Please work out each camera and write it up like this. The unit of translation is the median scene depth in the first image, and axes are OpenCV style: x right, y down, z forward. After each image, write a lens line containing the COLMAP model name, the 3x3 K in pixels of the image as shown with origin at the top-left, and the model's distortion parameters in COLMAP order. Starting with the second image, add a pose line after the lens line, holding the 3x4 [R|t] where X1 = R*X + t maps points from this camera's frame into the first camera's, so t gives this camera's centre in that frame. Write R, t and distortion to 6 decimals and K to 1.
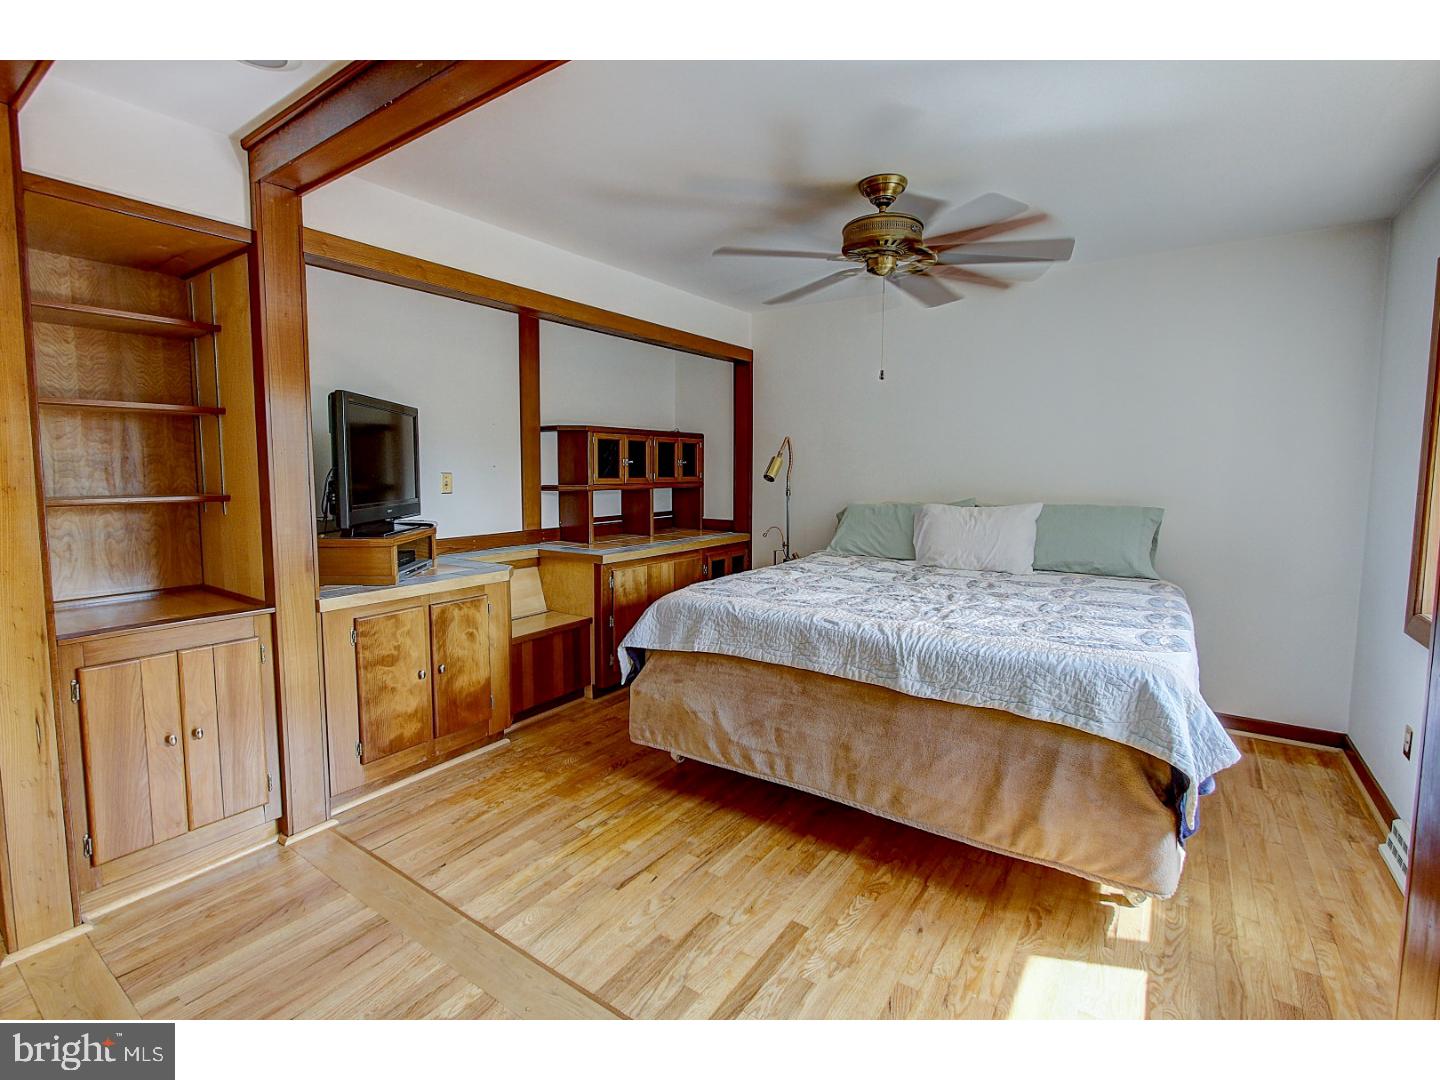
lens RADIAL K [[663.0, 0, 710.0], [0, 663.0, 522.5], [0, 0, 1]] dist [-0.010429, 0.000019]
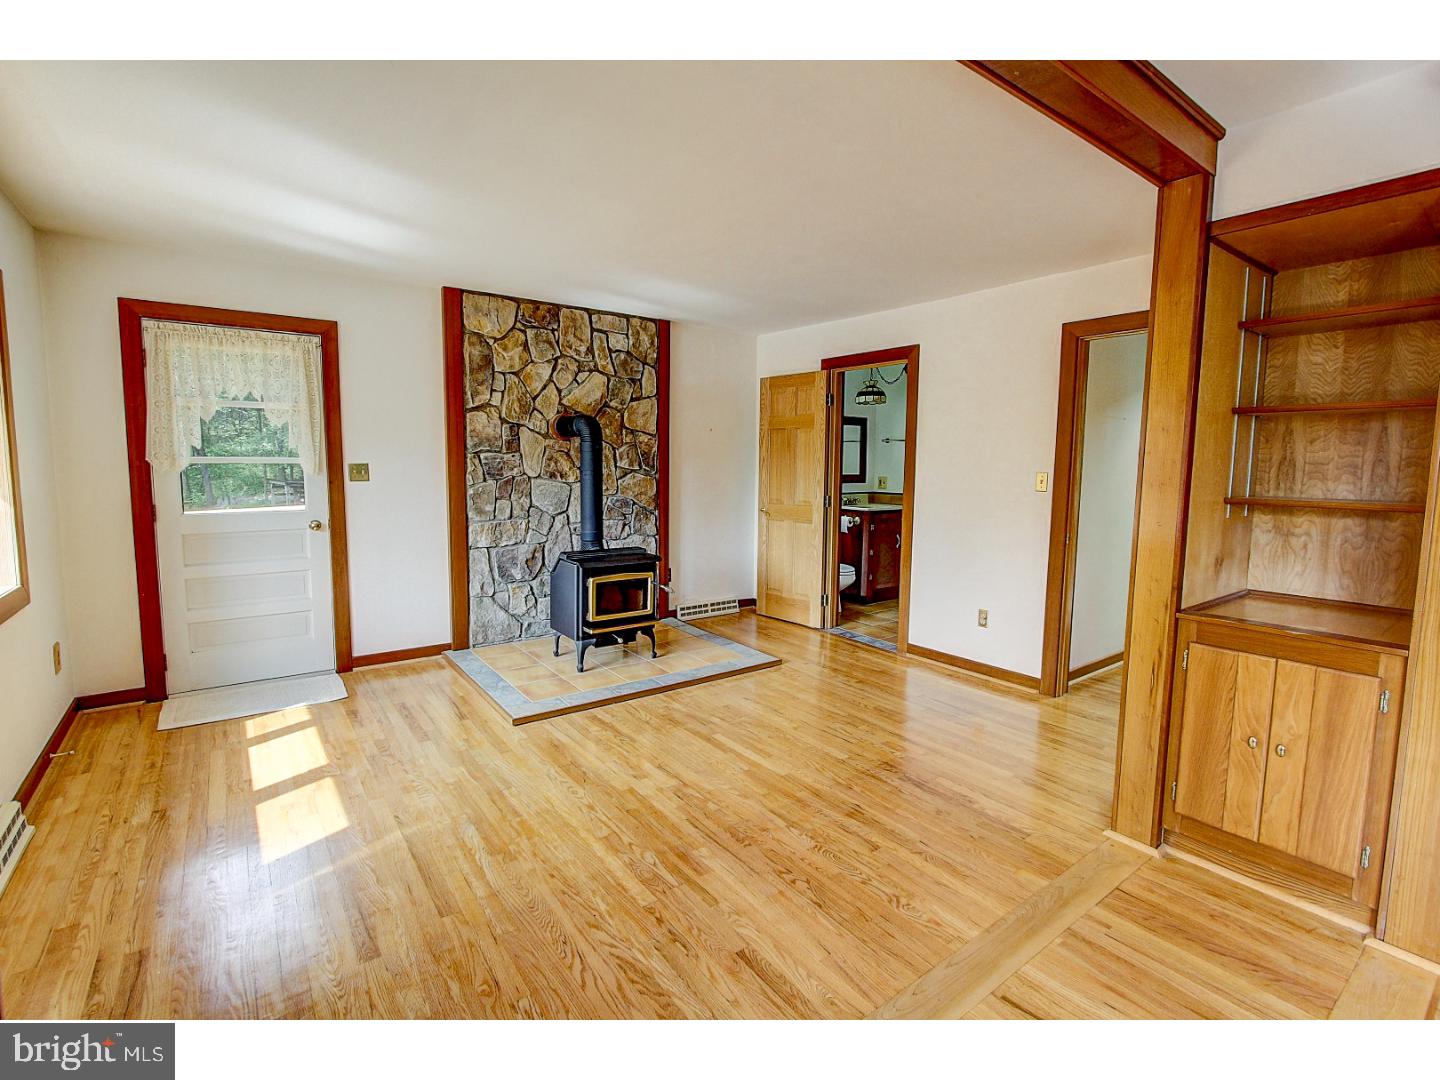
lens RADIAL K [[663.0, 0, 710.0], [0, 663.0, 522.5], [0, 0, 1]] dist [-0.010429, 0.000019]
pose [[-0.322827, 0.083536, -0.942764, 0.315040], [-0.088161, 0.989112, 0.117831, -0.039214], [0.942343, 0.121154, -0.311947, 0.425343]]
